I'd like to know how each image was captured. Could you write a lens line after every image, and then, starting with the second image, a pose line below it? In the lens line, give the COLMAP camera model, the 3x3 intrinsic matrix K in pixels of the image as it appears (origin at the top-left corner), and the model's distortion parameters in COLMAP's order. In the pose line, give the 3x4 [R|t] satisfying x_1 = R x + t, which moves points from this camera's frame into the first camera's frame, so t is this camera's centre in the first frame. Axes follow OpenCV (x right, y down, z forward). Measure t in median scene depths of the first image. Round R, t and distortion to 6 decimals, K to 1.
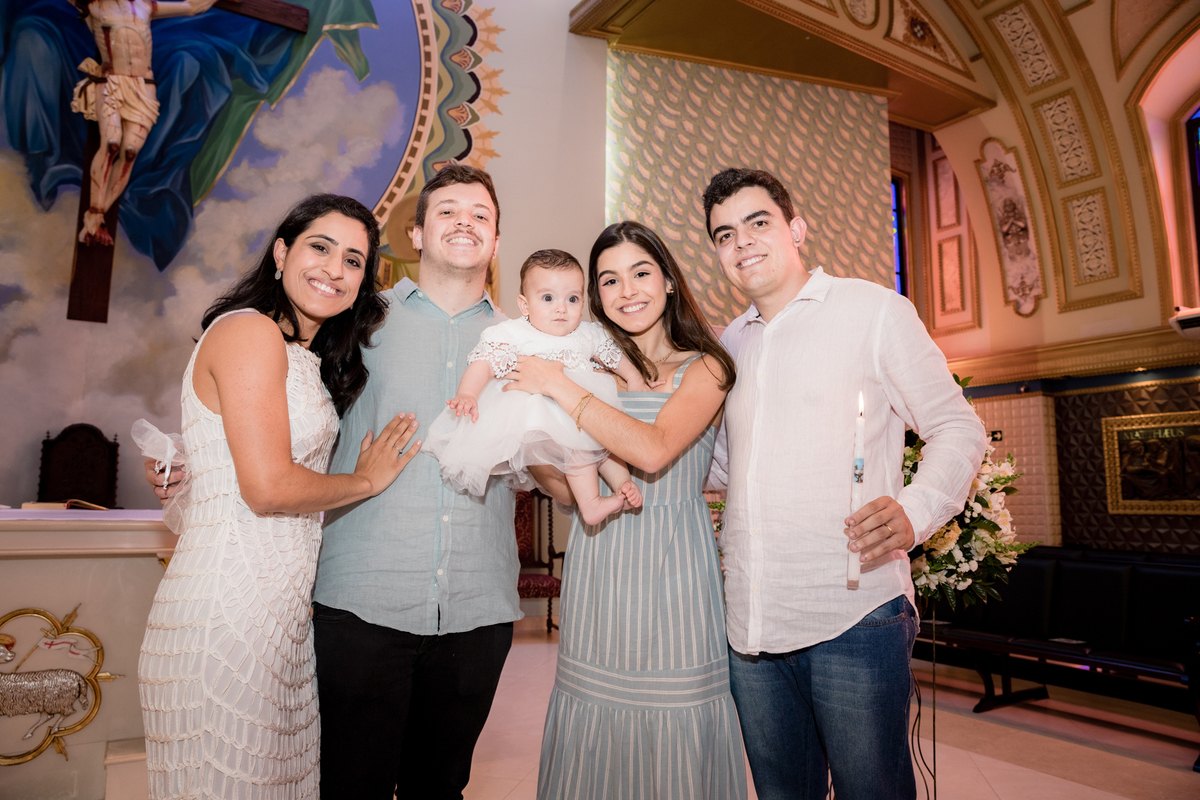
lens RADIAL K [[808.8, 0, 597.0], [0, 808.8, 402.8], [0, 0, 1]] dist [-0.113847, 0.087392]
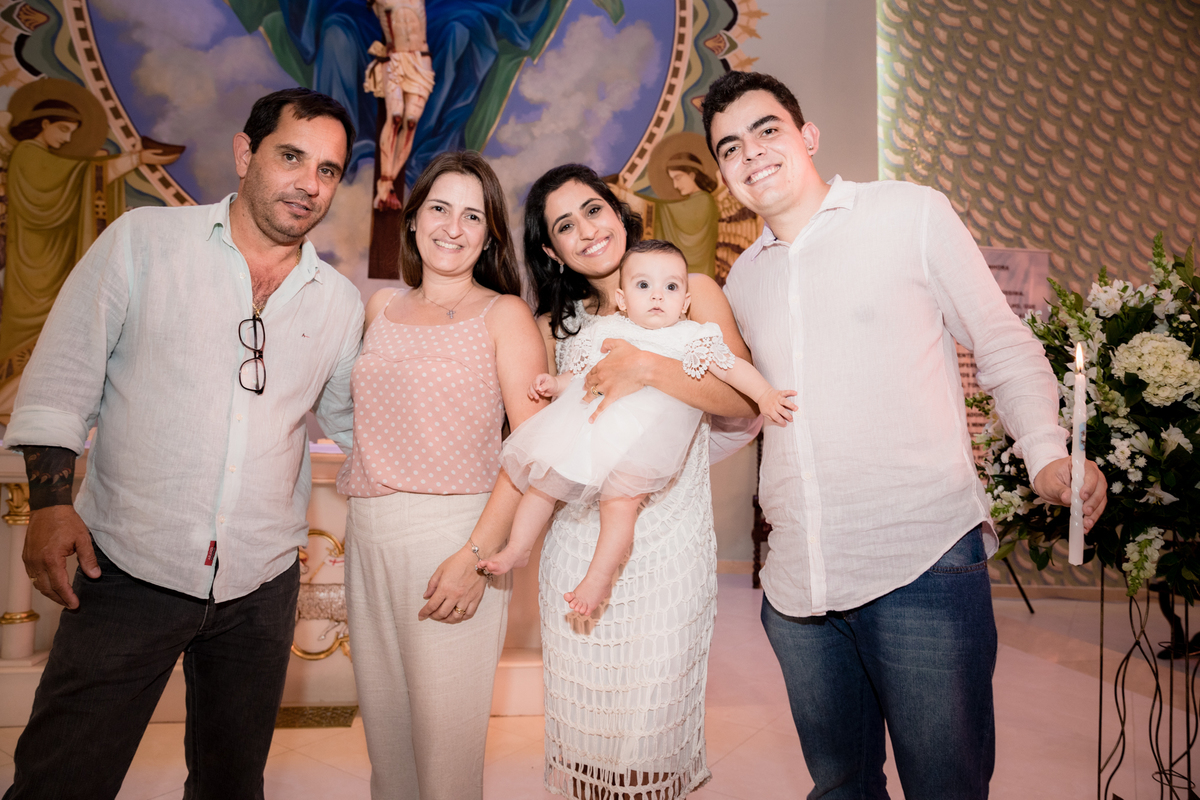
lens RADIAL K [[805.9, 0, 597.6], [0, 805.9, 401.3], [0, 0, 1]] dist [-0.111255, 0.083542]
pose [[0.936264, -0.005202, -0.351259, 0.025877], [0.028800, 0.997661, 0.061988, 0.006036], [0.350115, -0.068154, 0.934224, 0.026518]]
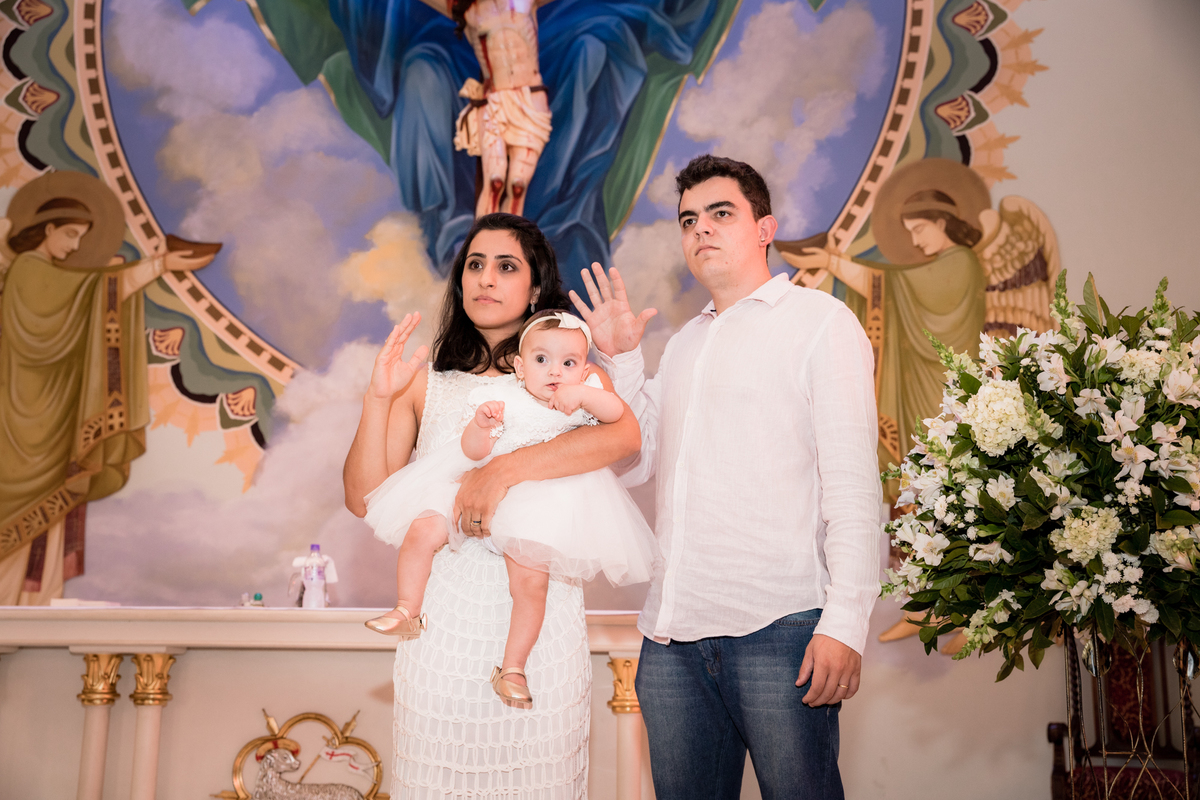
lens RADIAL K [[1438.8, 0, 597.9], [0, 1438.8, 401.8], [0, 0, 1]] dist [0.032421, 0.174441]
pose [[0.806848, -0.114510, -0.579554, 0.213991], [0.060809, 0.991921, -0.111329, 0.043023], [0.587621, 0.054584, 0.807293, -0.070466]]
